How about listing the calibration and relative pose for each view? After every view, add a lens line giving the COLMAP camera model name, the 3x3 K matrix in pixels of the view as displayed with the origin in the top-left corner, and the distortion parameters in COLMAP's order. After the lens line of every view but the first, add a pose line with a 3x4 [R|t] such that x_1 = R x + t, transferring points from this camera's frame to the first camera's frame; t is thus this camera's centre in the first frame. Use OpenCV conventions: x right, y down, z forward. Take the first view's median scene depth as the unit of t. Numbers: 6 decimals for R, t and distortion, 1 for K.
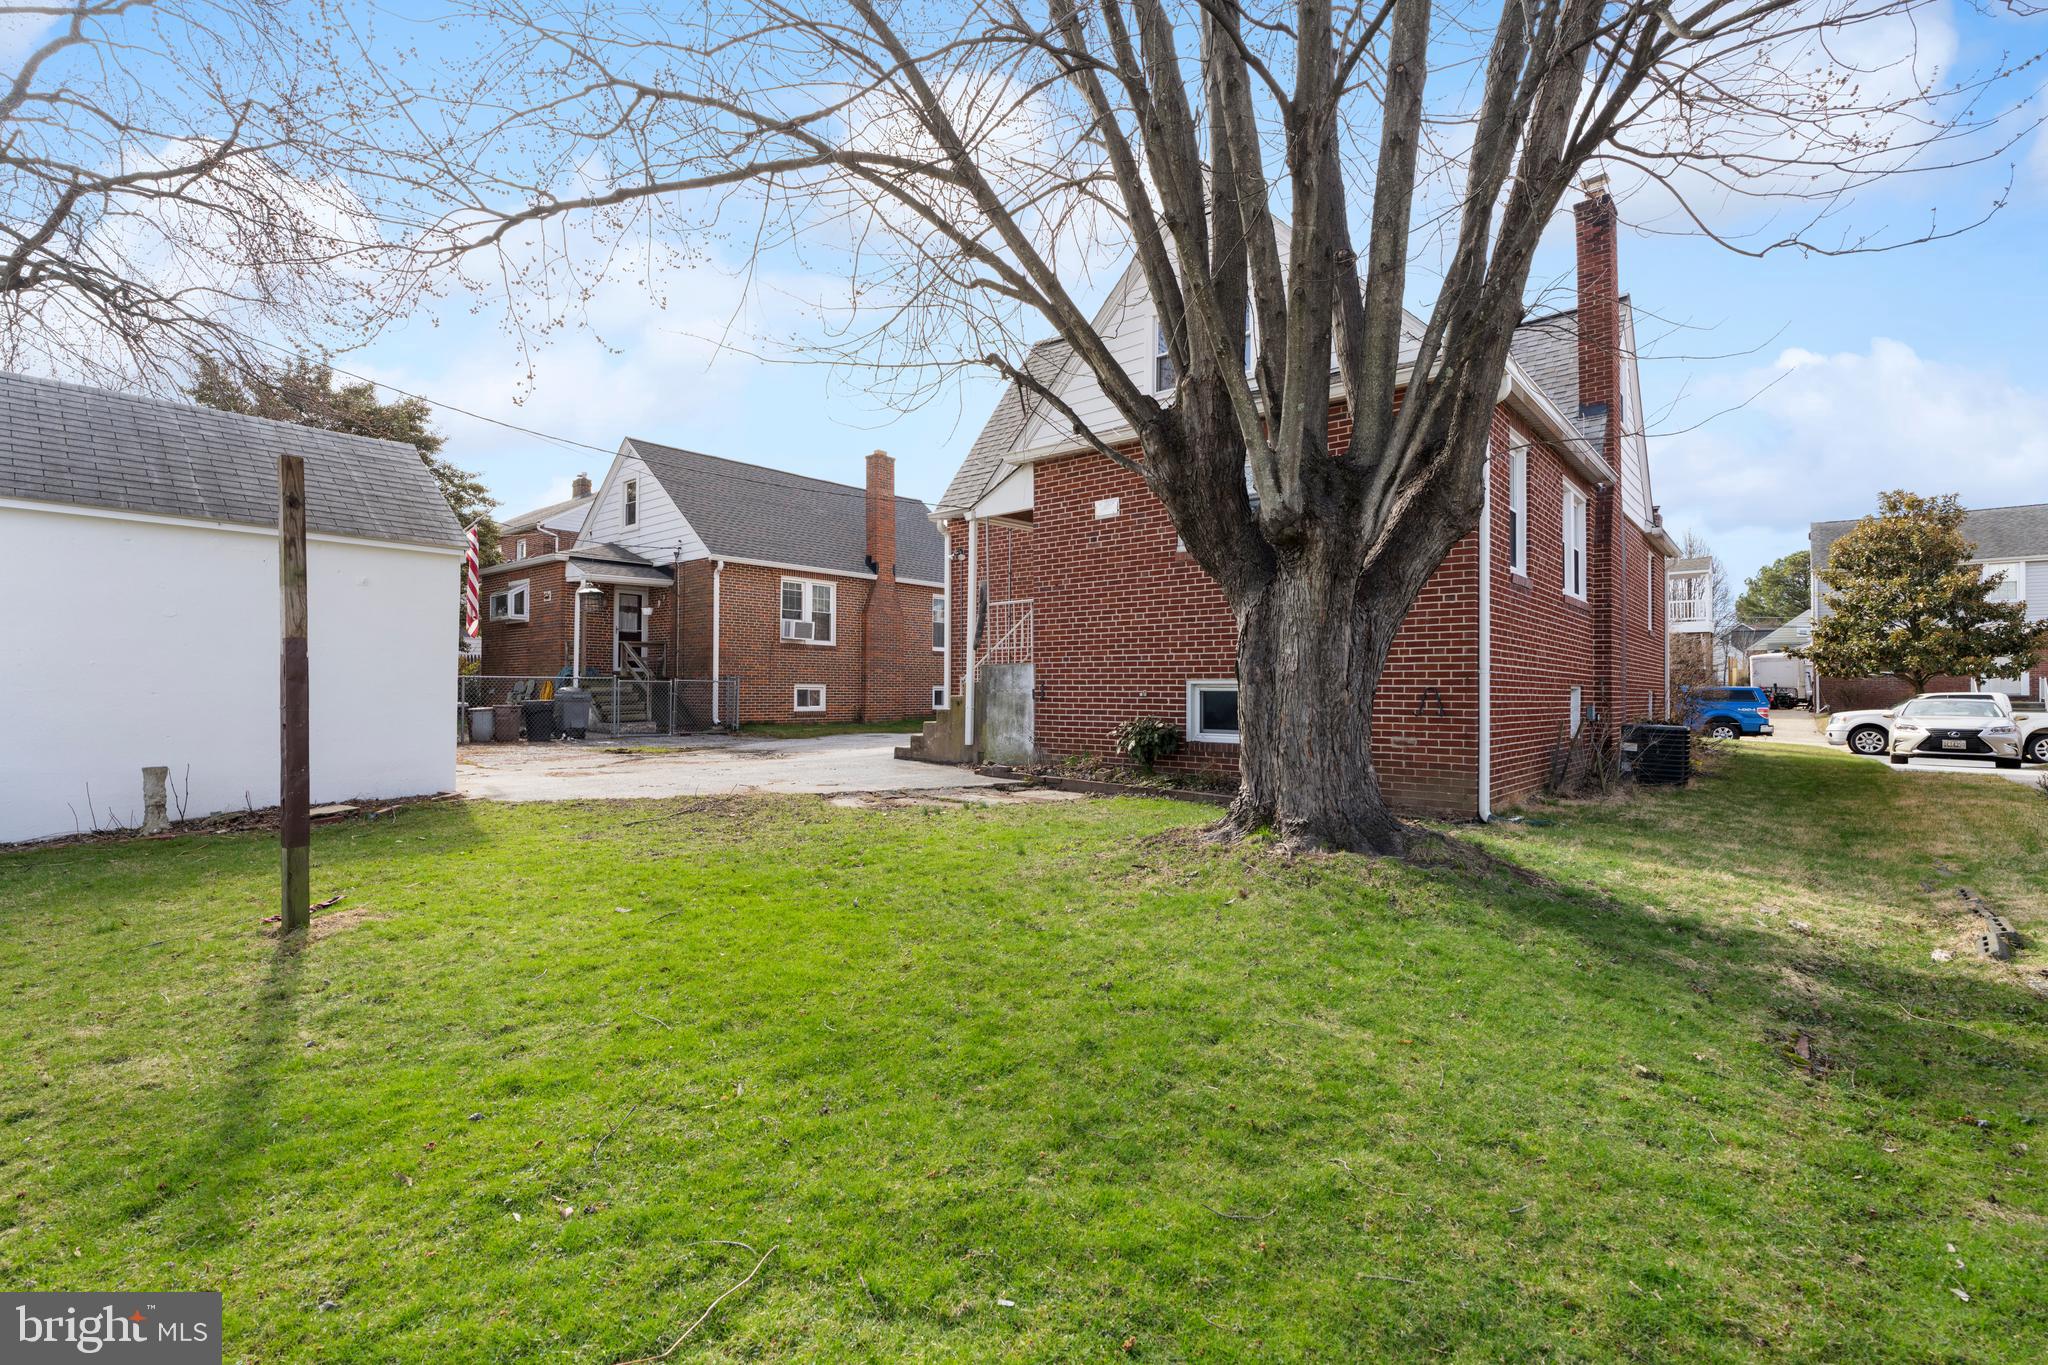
lens RADIAL K [[913.1, 0, 1016.0], [0, 913.1, 676.5], [0, 0, 1]] dist [0.000151, 0.000096]
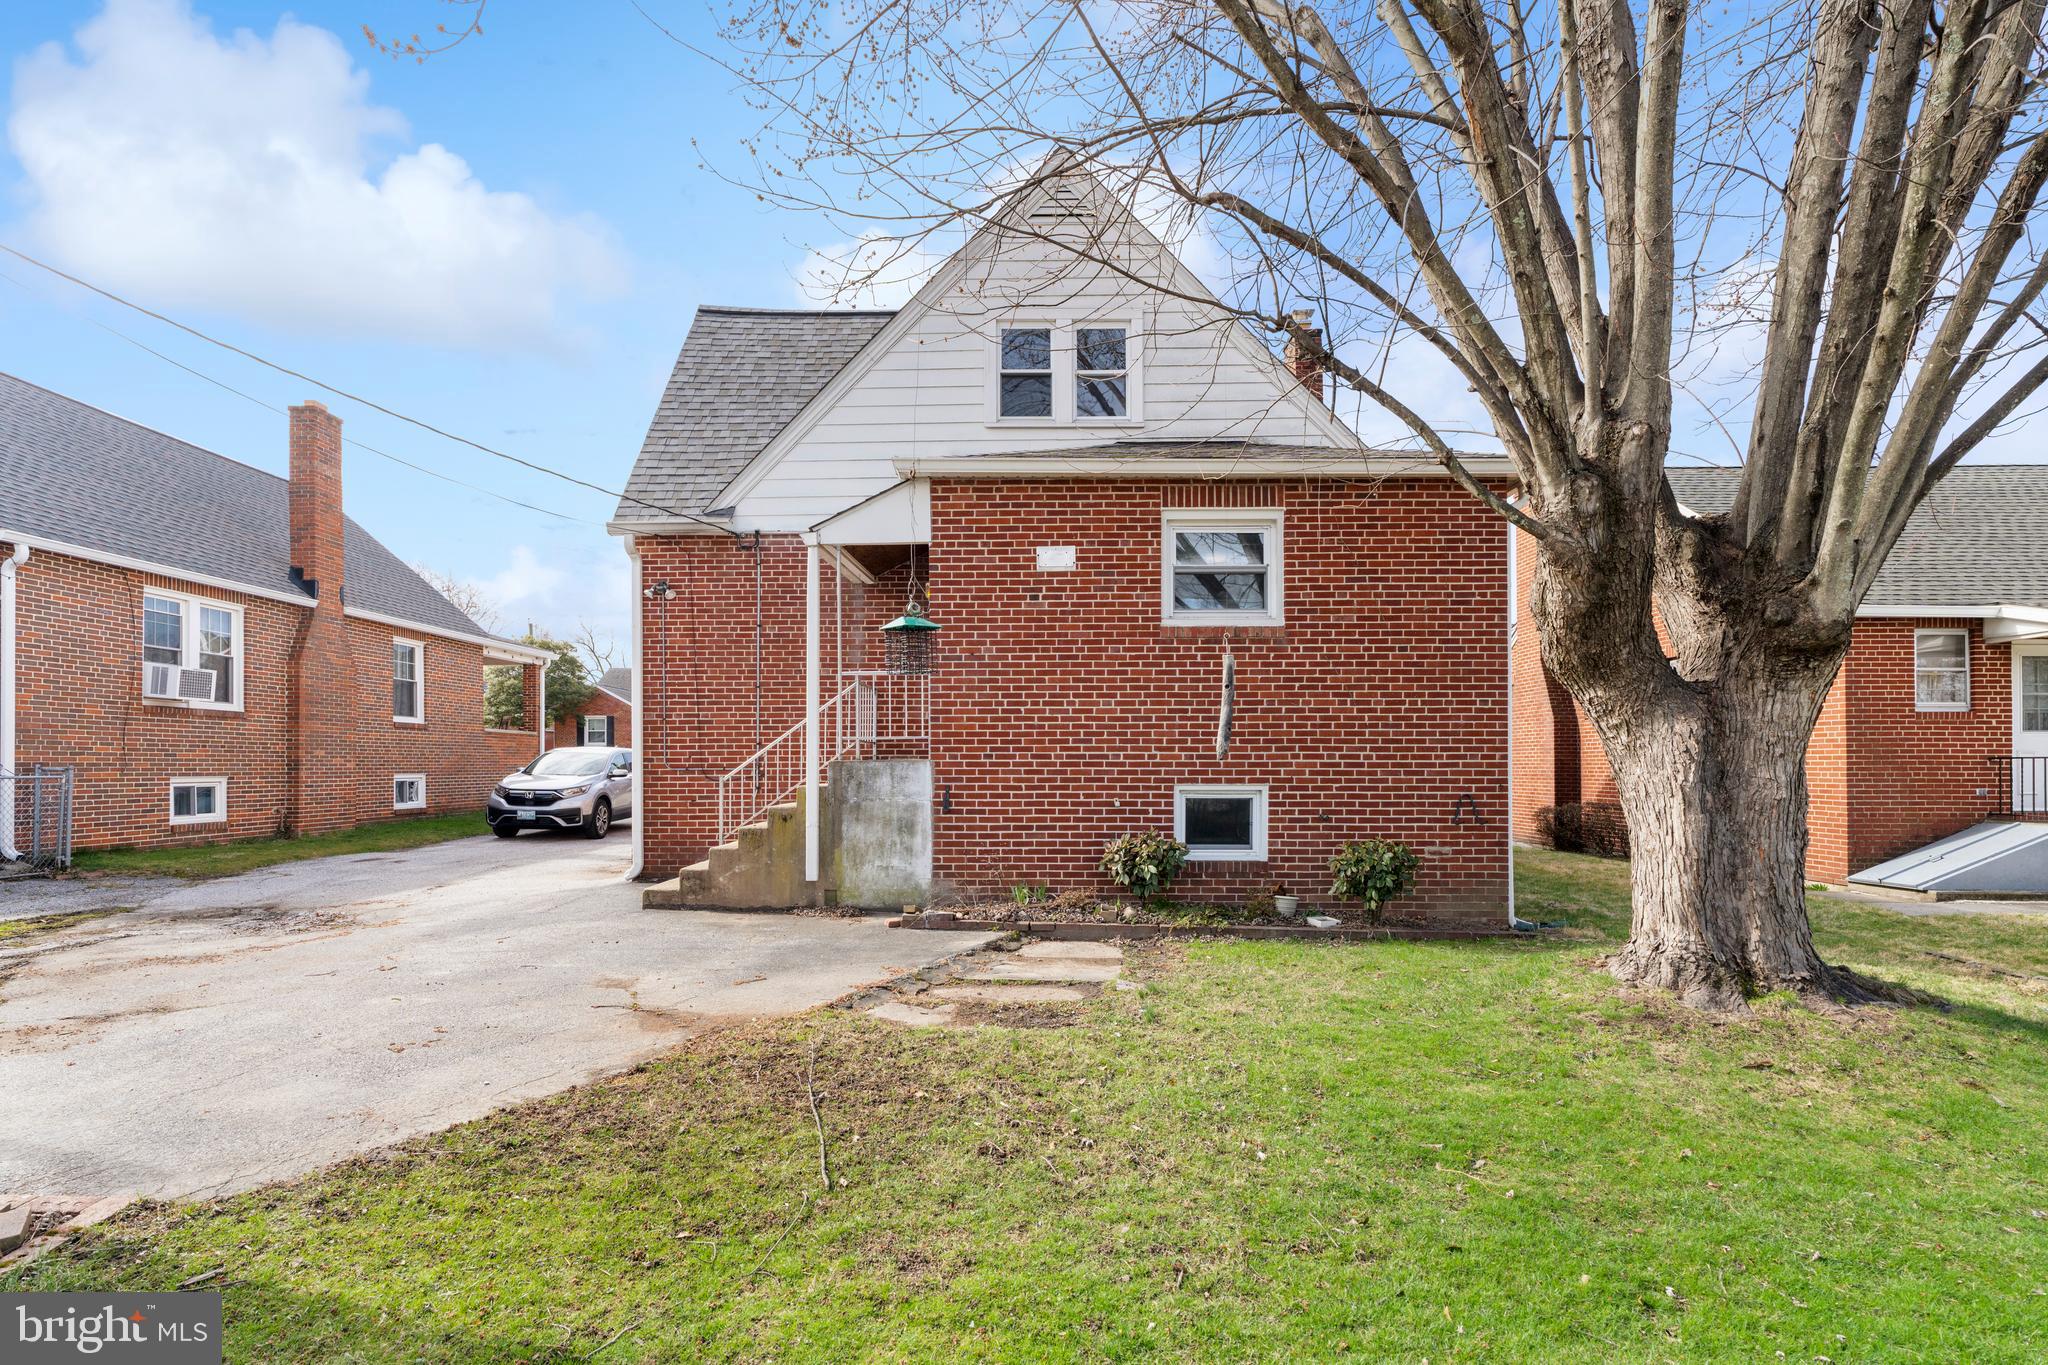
lens RADIAL K [[956.8, 0, 1023.9], [0, 956.8, 755.9], [0, 0, 1]] dist [-0.001346, -0.000166]
pose [[0.770643, 0.000406, 0.637267, -0.402451], [-0.006204, 0.999957, 0.006865, -0.023840], [-0.637237, -0.009244, 0.770613, 0.378709]]
